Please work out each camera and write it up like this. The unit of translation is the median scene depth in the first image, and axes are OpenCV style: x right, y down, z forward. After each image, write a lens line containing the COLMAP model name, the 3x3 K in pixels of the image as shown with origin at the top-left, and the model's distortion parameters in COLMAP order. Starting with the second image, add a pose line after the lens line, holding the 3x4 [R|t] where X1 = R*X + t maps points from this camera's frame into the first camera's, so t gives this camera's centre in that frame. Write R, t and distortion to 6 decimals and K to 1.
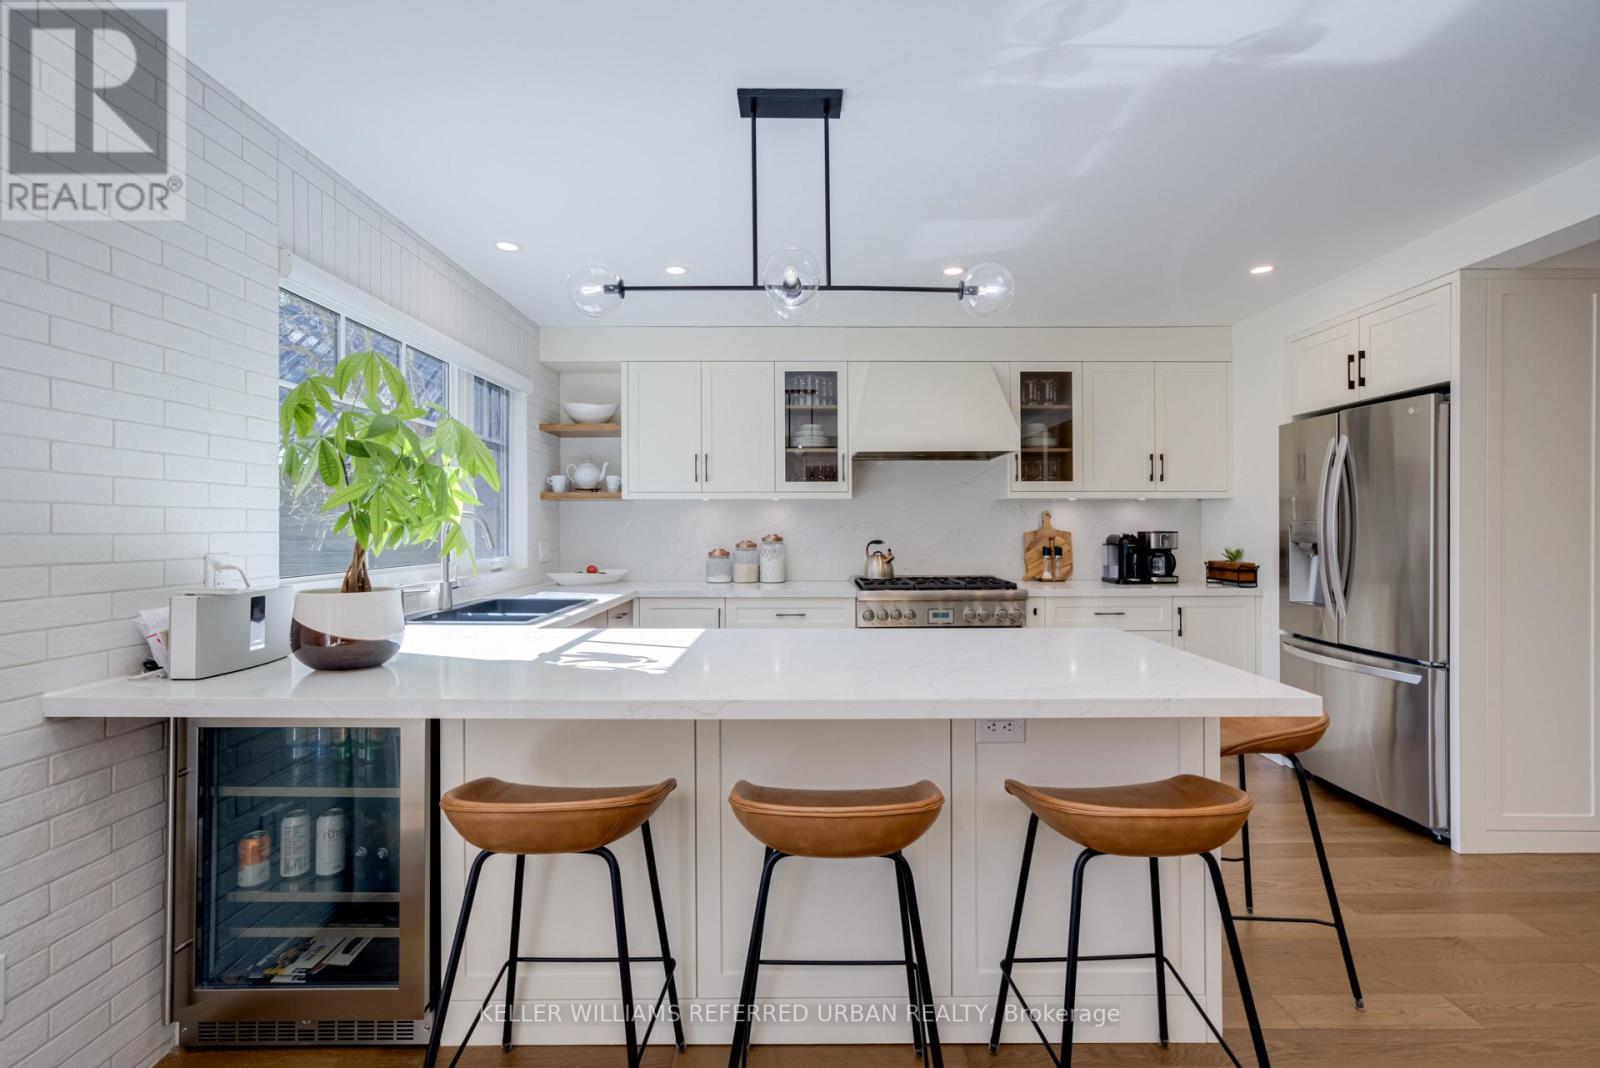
lens RADIAL K [[725.6, 0, 799.1], [0, 725.6, 524.9], [0, 0, 1]] dist [0.000734, 0.000580]
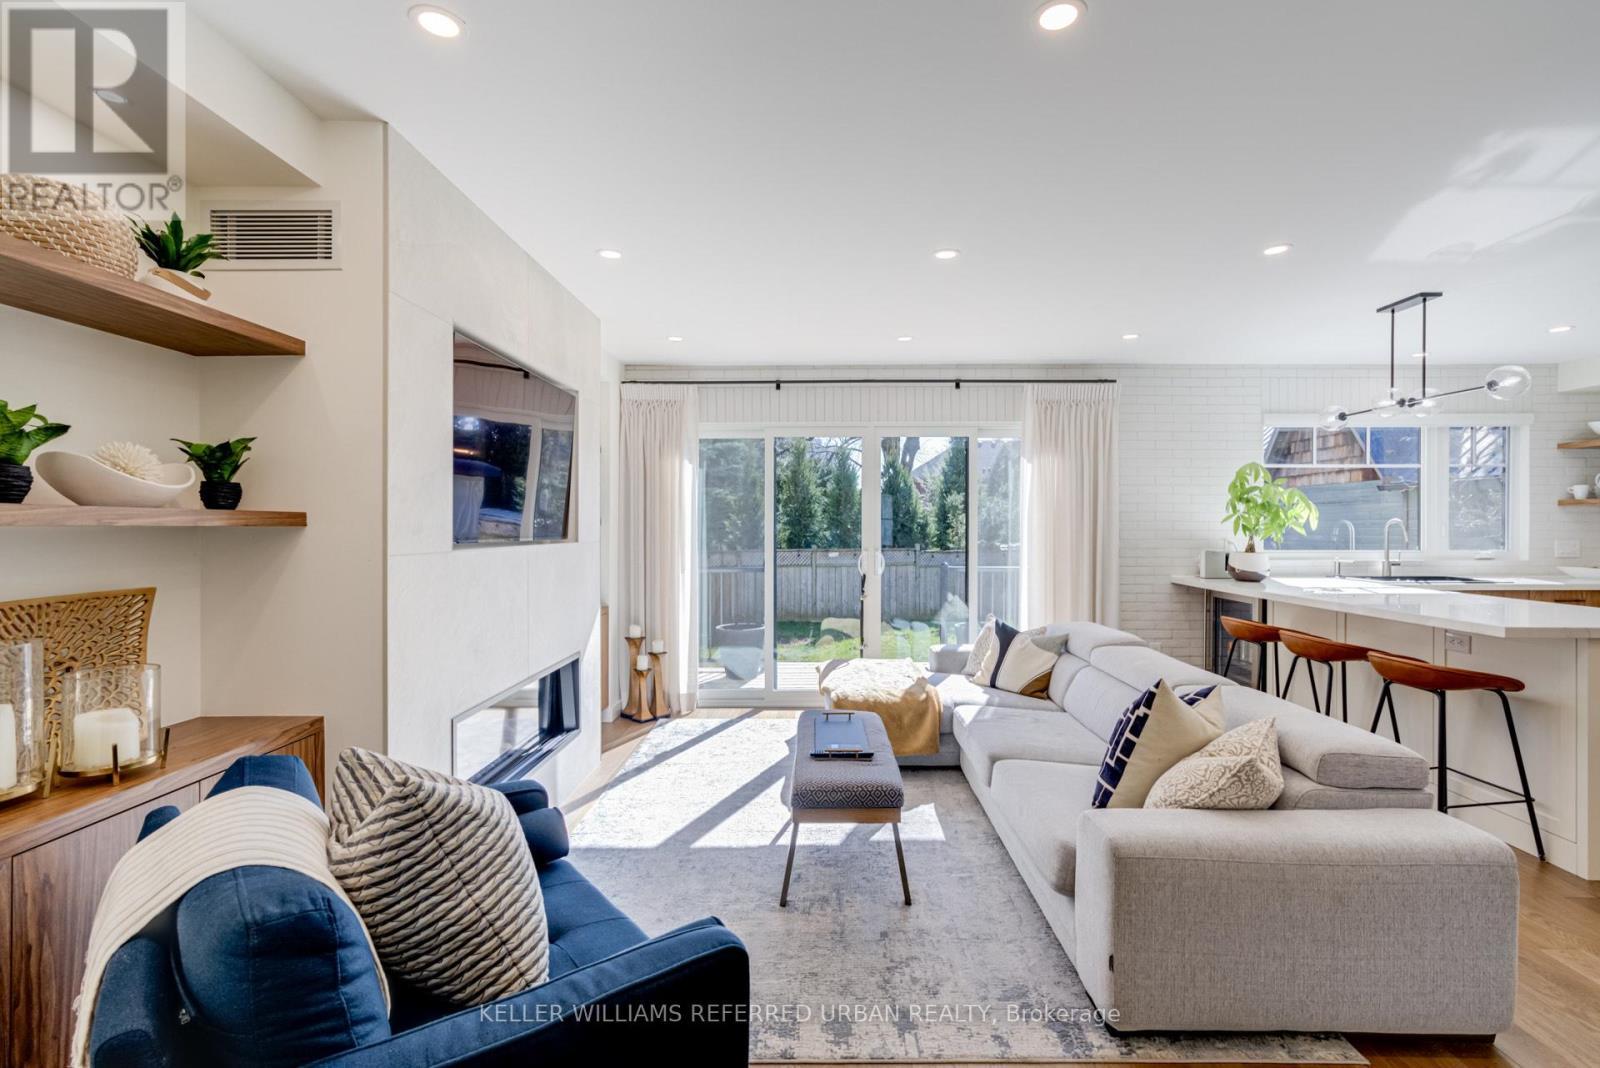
lens RADIAL K [[735.4, 0, 821.7], [0, 735.4, 519.2], [0, 0, 1]] dist [-0.004369, -0.000195]
pose [[-0.001007, -0.007111, -0.999974, 0.874289], [0.004307, 0.999965, -0.007115, -0.008122], [0.999990, -0.004314, -0.000977, -0.236754]]
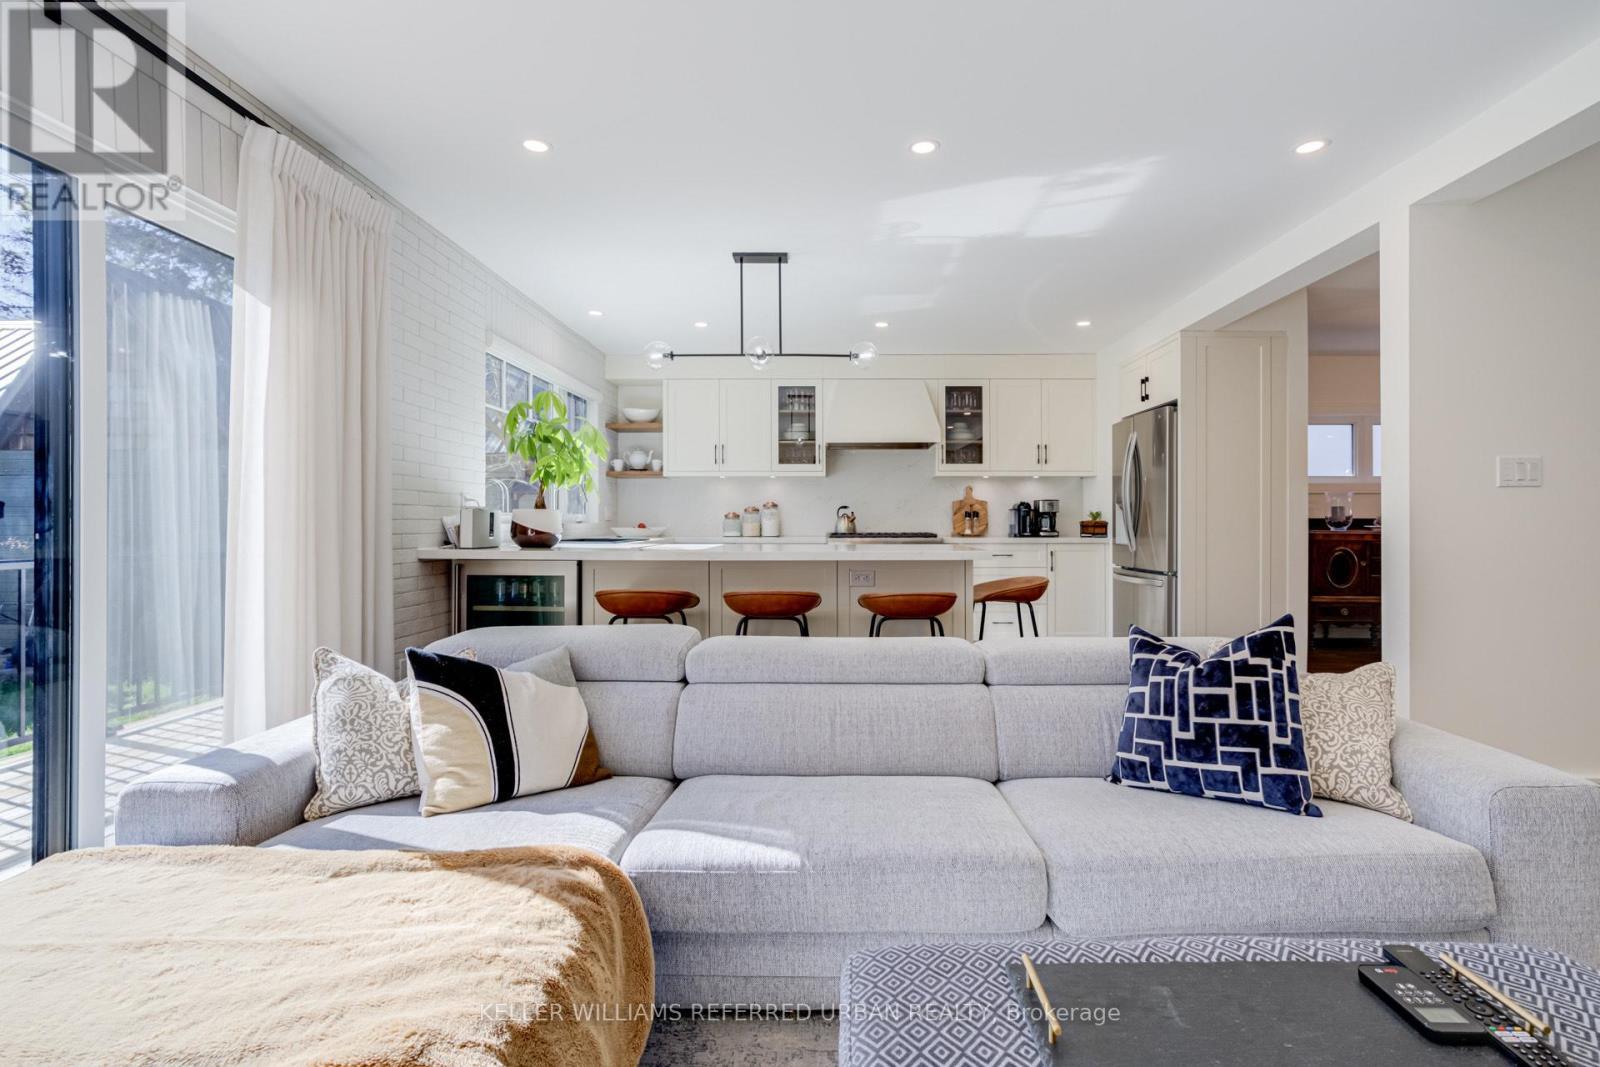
lens RADIAL K [[735.4, 0, 821.7], [0, 735.4, 518.7], [0, 0, 1]] dist [-0.004369, -0.000195]
pose [[0.999964, 0.001116, -0.008419, 0.076906], [-0.001137, 0.999996, -0.002422, 0.050359], [0.008416, 0.002432, 0.999962, -0.430394]]
